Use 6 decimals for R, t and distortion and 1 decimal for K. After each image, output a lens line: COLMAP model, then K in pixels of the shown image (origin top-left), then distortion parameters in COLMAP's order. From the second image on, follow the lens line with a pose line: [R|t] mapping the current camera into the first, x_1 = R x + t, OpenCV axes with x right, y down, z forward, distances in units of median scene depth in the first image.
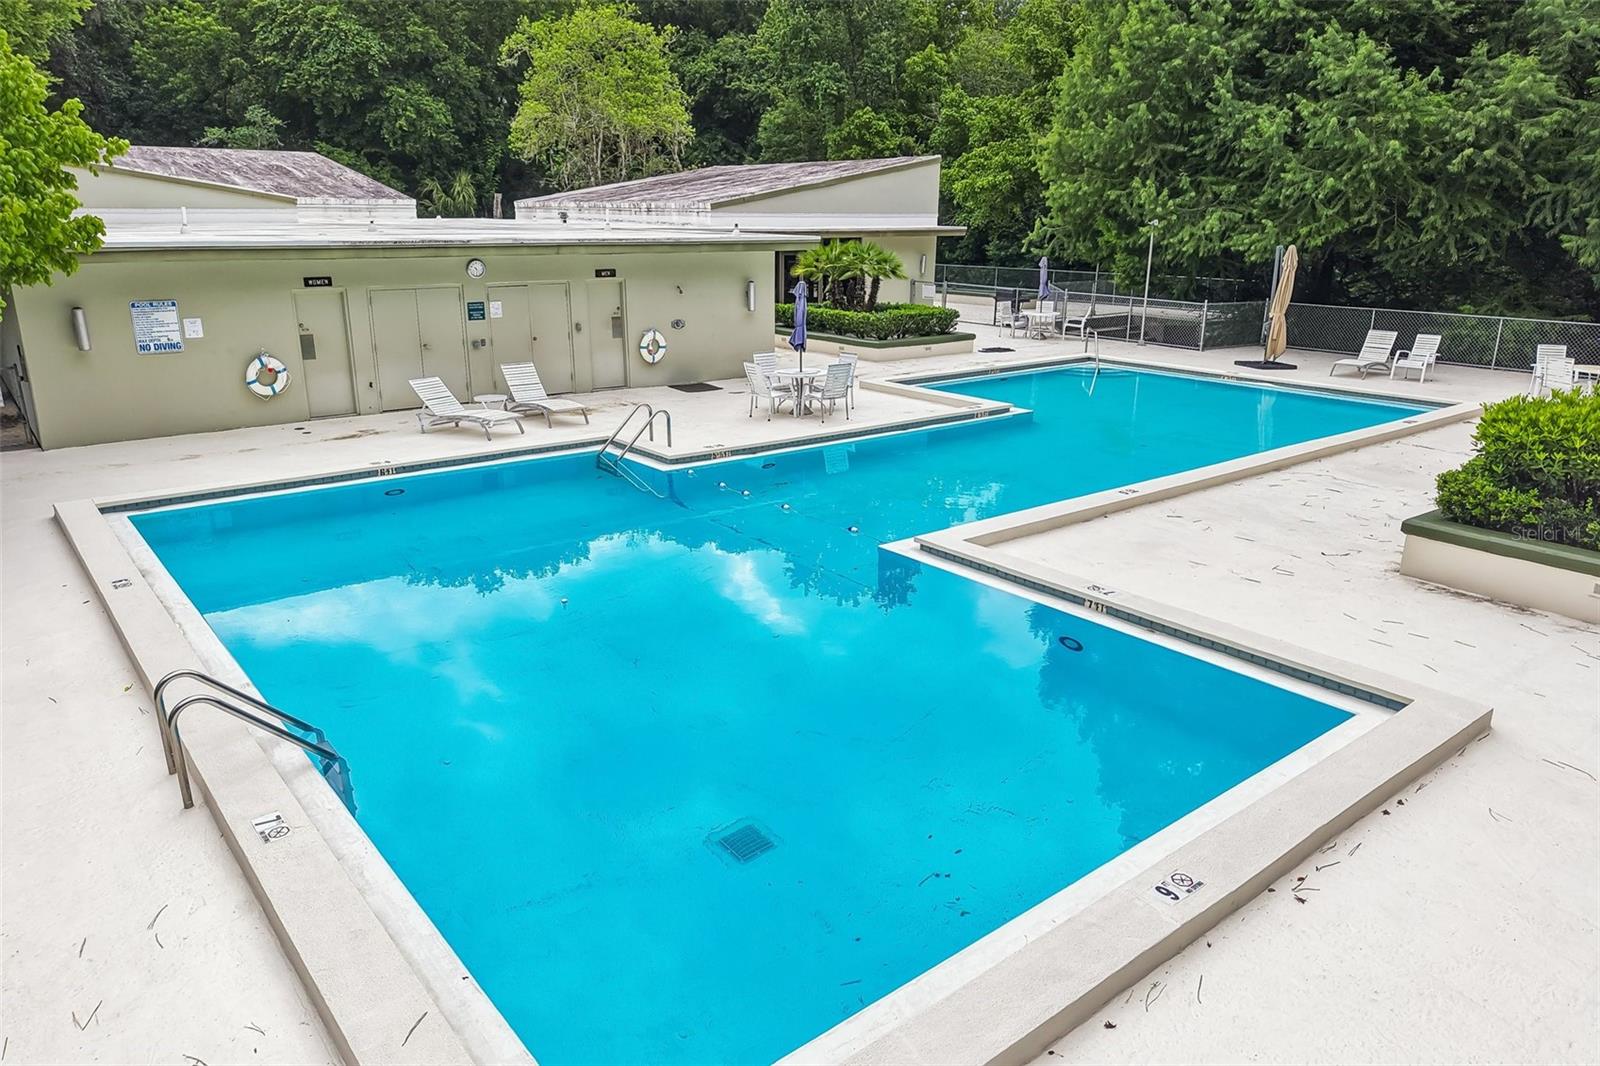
lens RADIAL K [[1069.1, 0, 795.3], [0, 1069.1, 534.4], [0, 0, 1]] dist [0.051247, -0.048421]
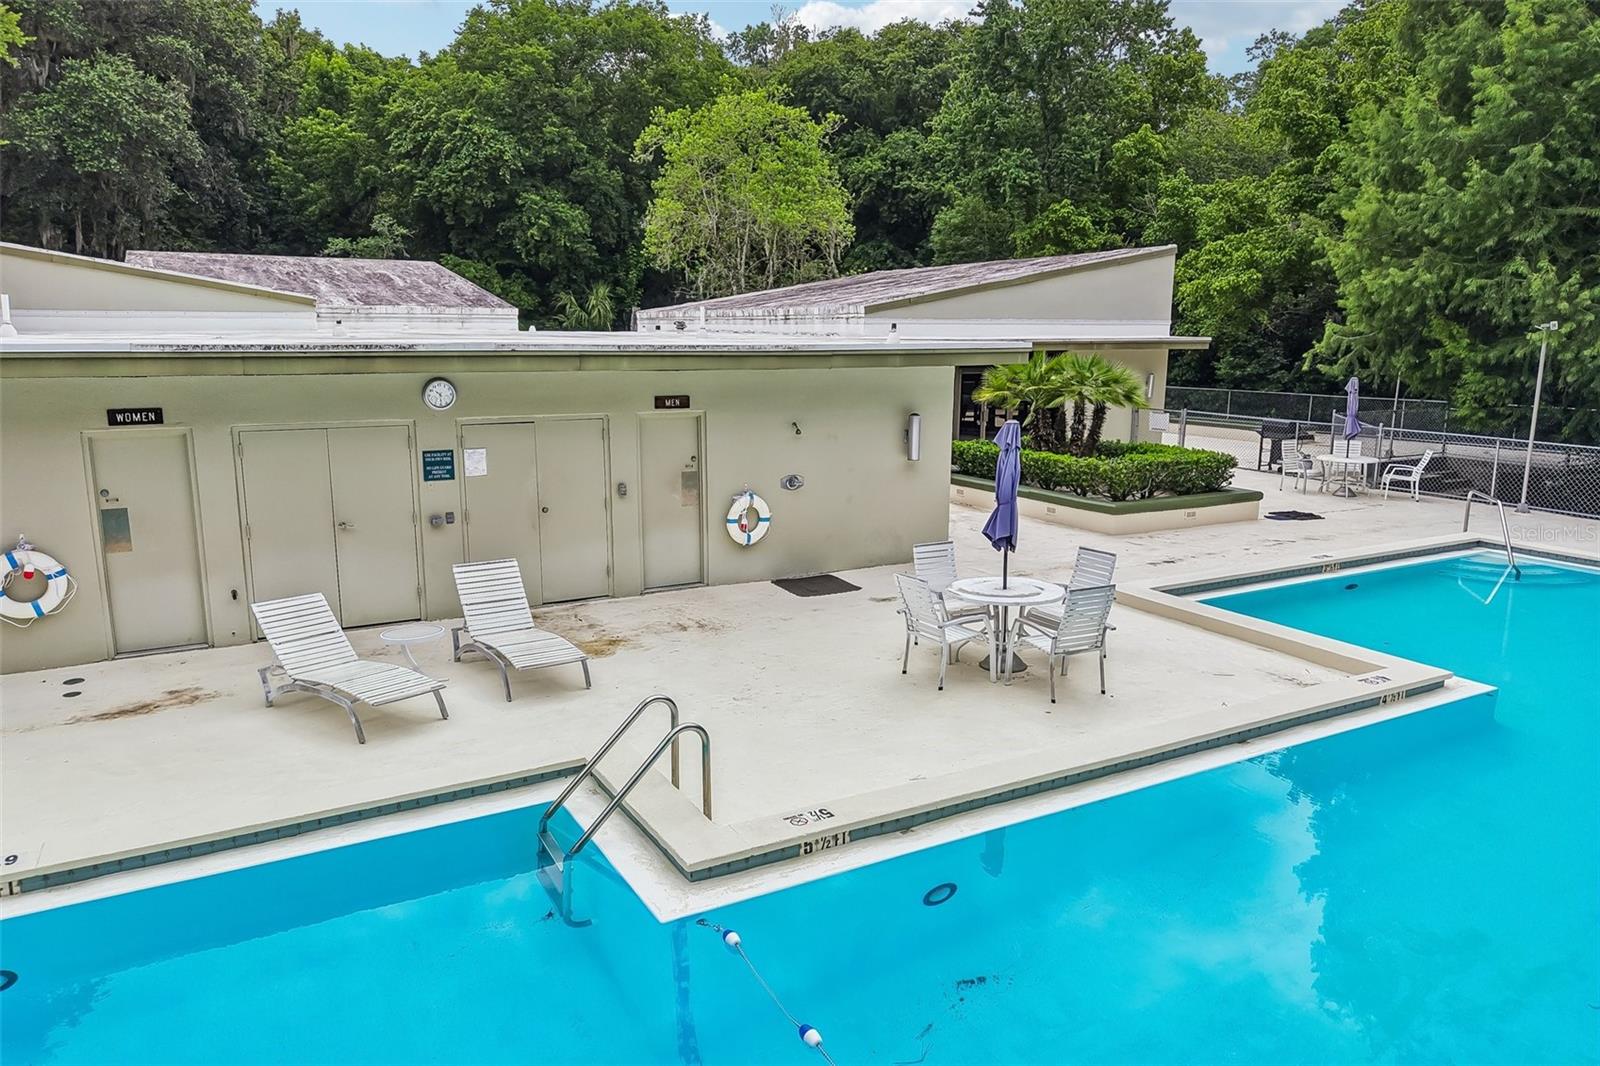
lens RADIAL K [[1069.1, 0, 795.3], [0, 1069.1, 534.4], [0, 0, 1]] dist [0.051247, -0.048421]
pose [[0.988347, 0.025339, -0.150094, -0.010377], [-0.041233, 0.993749, -0.103748, -0.069127], [0.146527, 0.108728, 0.983213, 0.270223]]
